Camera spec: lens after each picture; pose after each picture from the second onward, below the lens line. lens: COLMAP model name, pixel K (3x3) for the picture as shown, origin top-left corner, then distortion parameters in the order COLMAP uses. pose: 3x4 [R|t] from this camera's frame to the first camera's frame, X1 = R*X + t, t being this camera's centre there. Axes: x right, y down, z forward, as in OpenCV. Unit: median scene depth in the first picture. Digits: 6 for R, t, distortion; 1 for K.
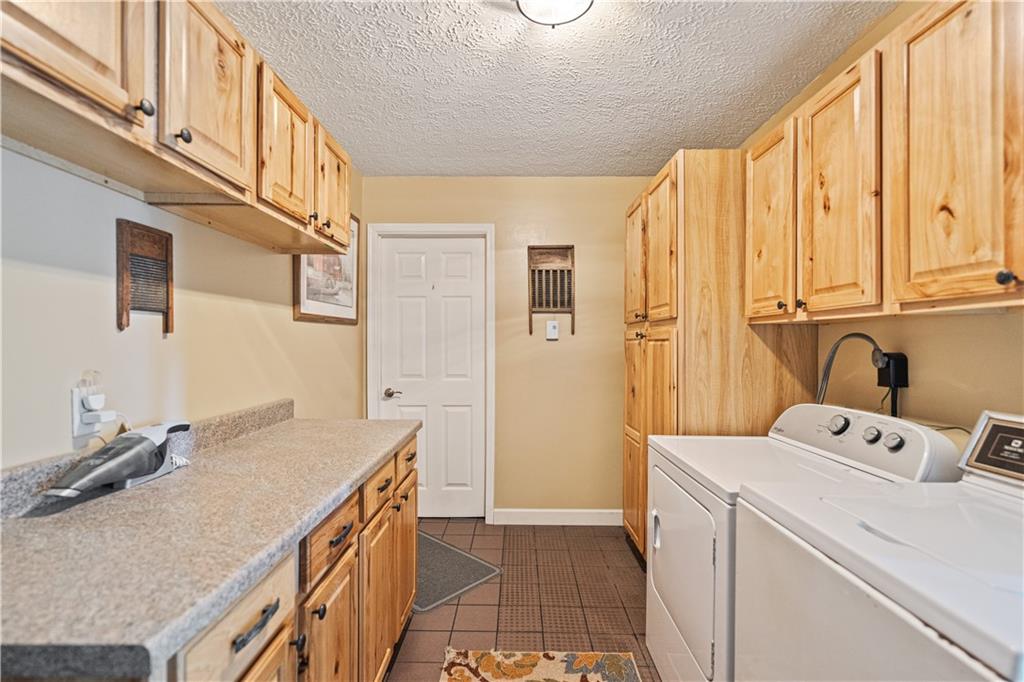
lens RADIAL K [[460.1, 0, 511.3], [0, 460.1, 344.1], [0, 0, 1]] dist [-0.000445, -0.000350]
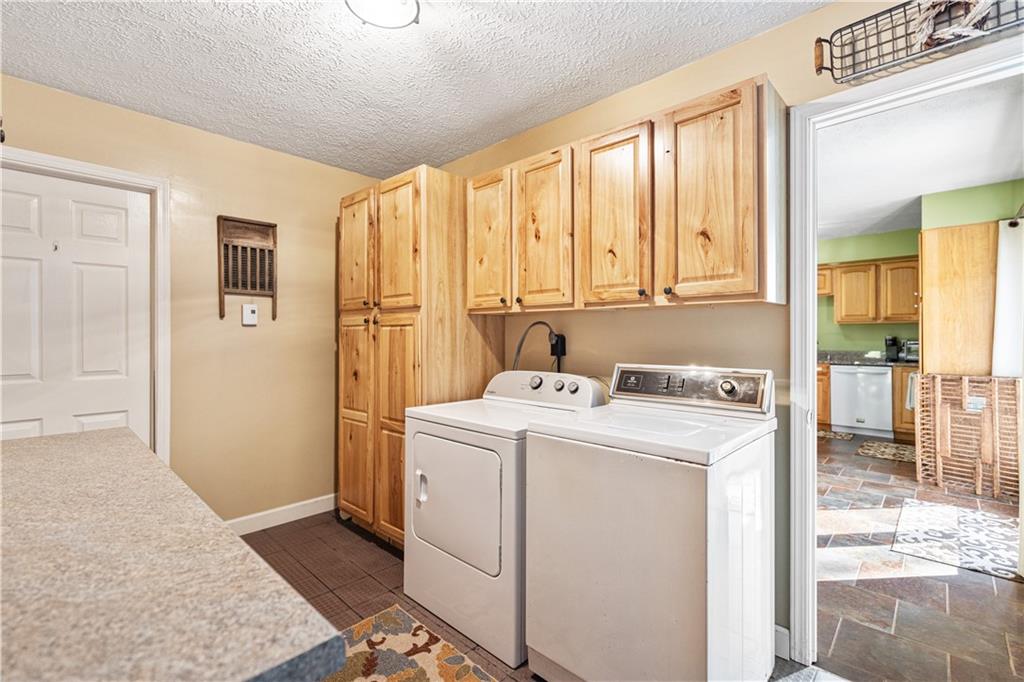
lens RADIAL K [[451.2, 0, 515.9], [0, 451.2, 334.4], [0, 0, 1]] dist [0.001282, -0.000146]
pose [[0.680212, 0.000544, 0.733015, -0.358010], [0.002150, 0.999994, -0.002737, 0.020366], [-0.733012, 0.003437, 0.680207, 0.041142]]
